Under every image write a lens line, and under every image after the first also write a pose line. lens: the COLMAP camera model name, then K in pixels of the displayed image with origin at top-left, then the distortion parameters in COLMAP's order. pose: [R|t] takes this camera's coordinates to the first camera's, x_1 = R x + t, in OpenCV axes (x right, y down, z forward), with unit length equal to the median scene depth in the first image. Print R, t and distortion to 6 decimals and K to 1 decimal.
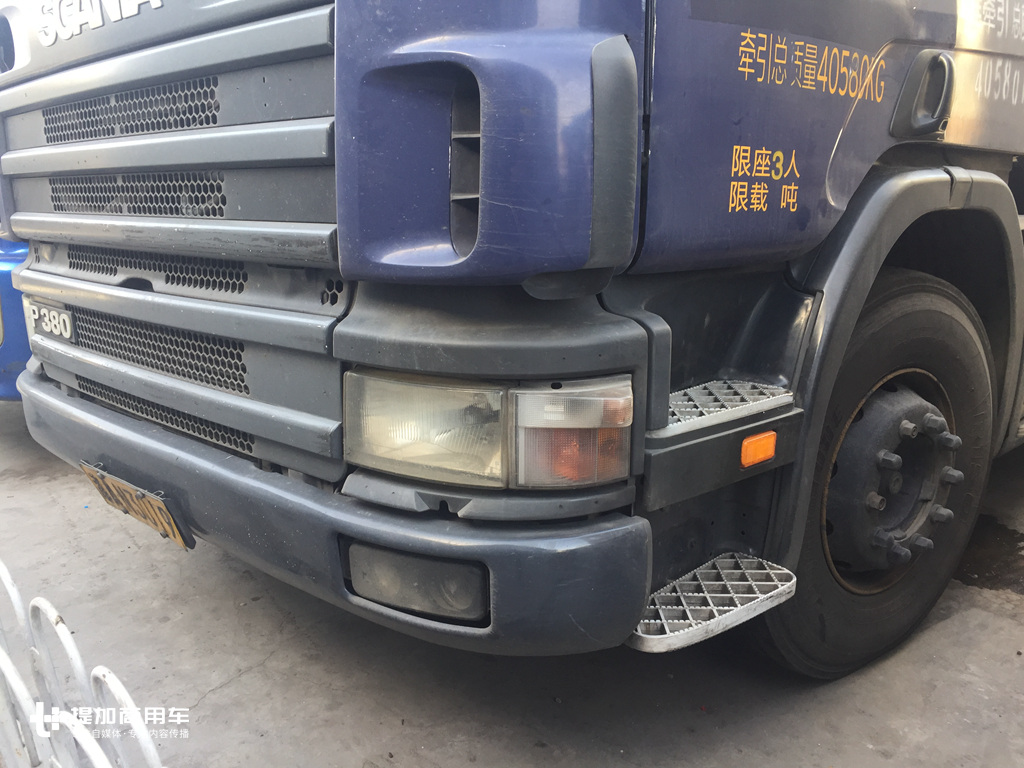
lens RADIAL K [[872.7, 0, 516.4], [0, 872.7, 385.7], [0, 0, 1]] dist [0.076543, -0.096066]
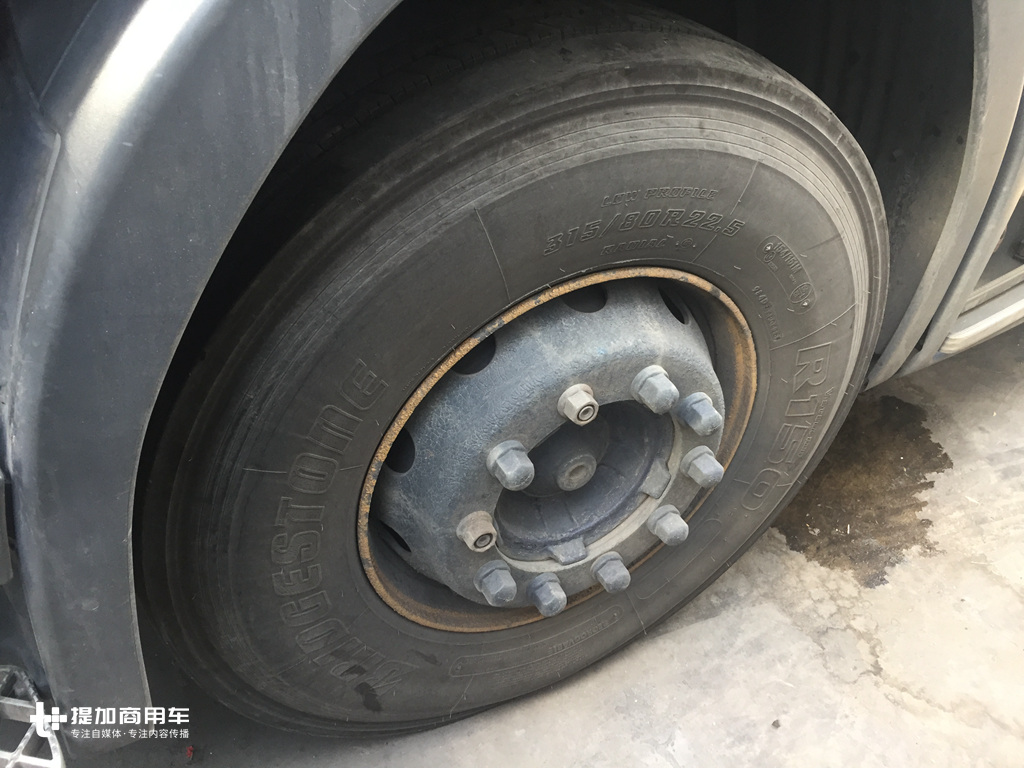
lens RADIAL K [[872.7, 0, 516.4], [0, 872.7, 385.7], [0, 0, 1]] dist [0.076543, -0.096066]
pose [[0.983161, 0.169968, -0.067115, 0.600687], [-0.130081, 0.908895, 0.396218, -0.190742], [0.128345, -0.380816, 0.915700, 0.780332]]
